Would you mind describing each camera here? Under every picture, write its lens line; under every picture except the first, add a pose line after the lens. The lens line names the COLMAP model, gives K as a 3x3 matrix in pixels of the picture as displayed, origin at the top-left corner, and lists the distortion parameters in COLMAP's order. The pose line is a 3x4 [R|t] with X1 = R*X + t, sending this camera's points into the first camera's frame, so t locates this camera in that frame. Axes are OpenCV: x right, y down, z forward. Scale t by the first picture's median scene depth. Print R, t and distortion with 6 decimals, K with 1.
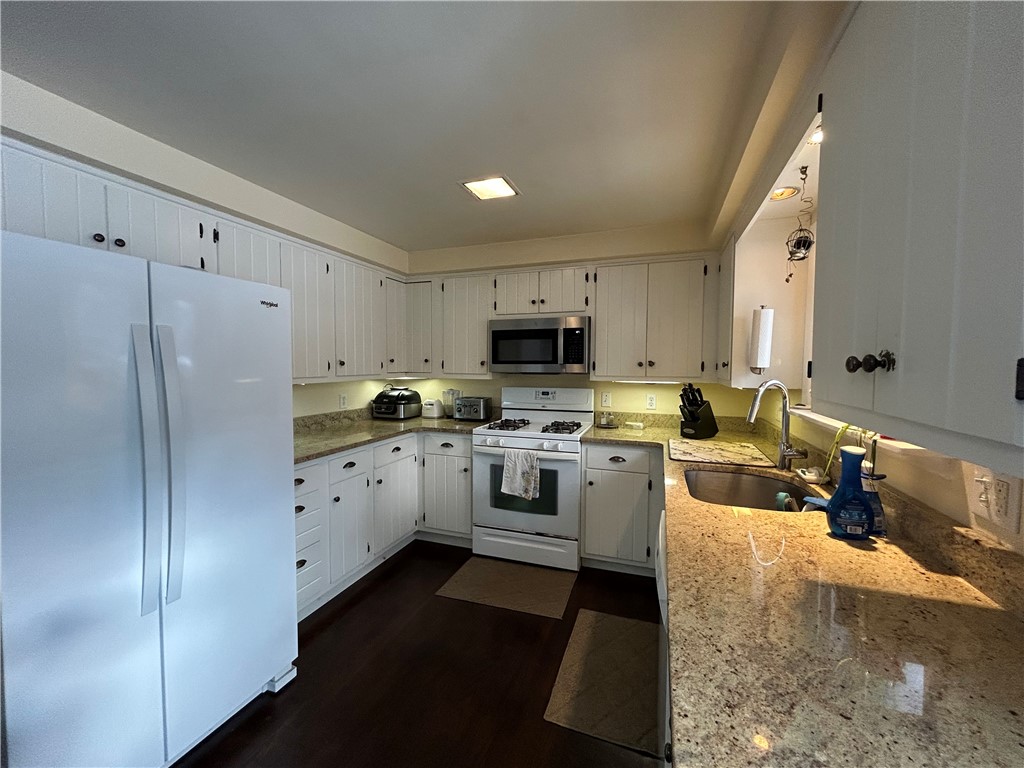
lens RADIAL K [[410.8, 0, 509.7], [0, 410.8, 384.1], [0, 0, 1]] dist [-0.000069, 0.000057]
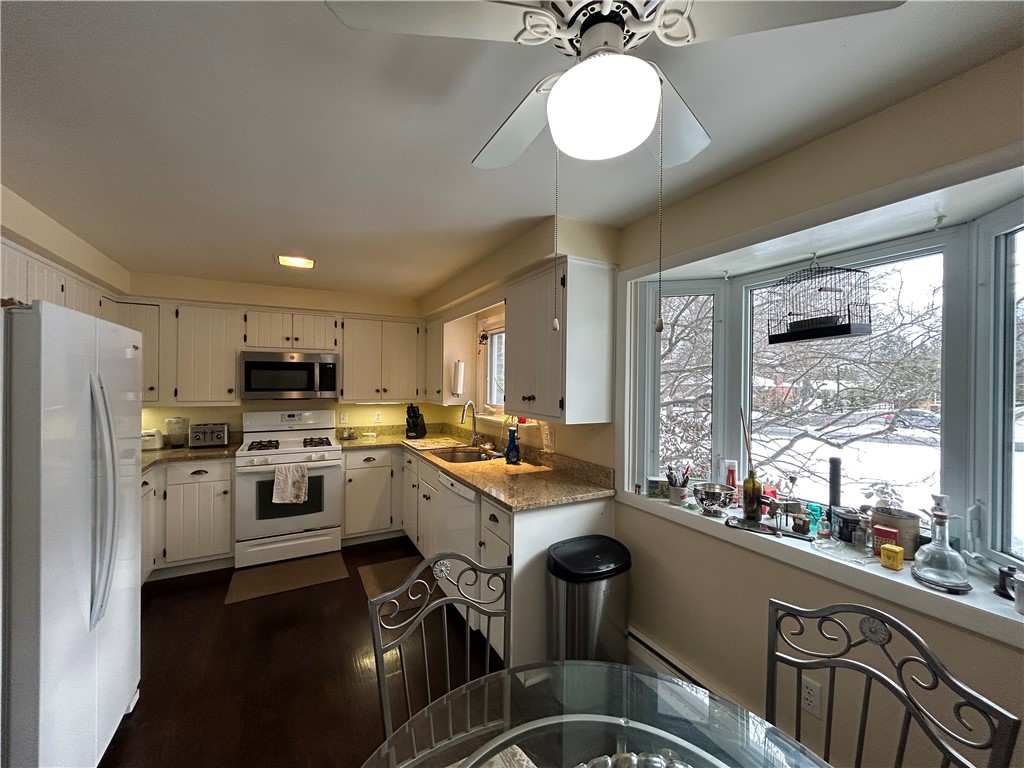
lens RADIAL K [[410.8, 0, 513.5], [0, 410.8, 383.3], [0, 0, 1]] dist [-0.000069, 0.000057]
pose [[0.662327, -0.000692, 0.749214, -0.427078], [0.031482, 0.999142, -0.026908, -0.021248], [-0.748553, 0.041409, 0.661781, -0.282454]]
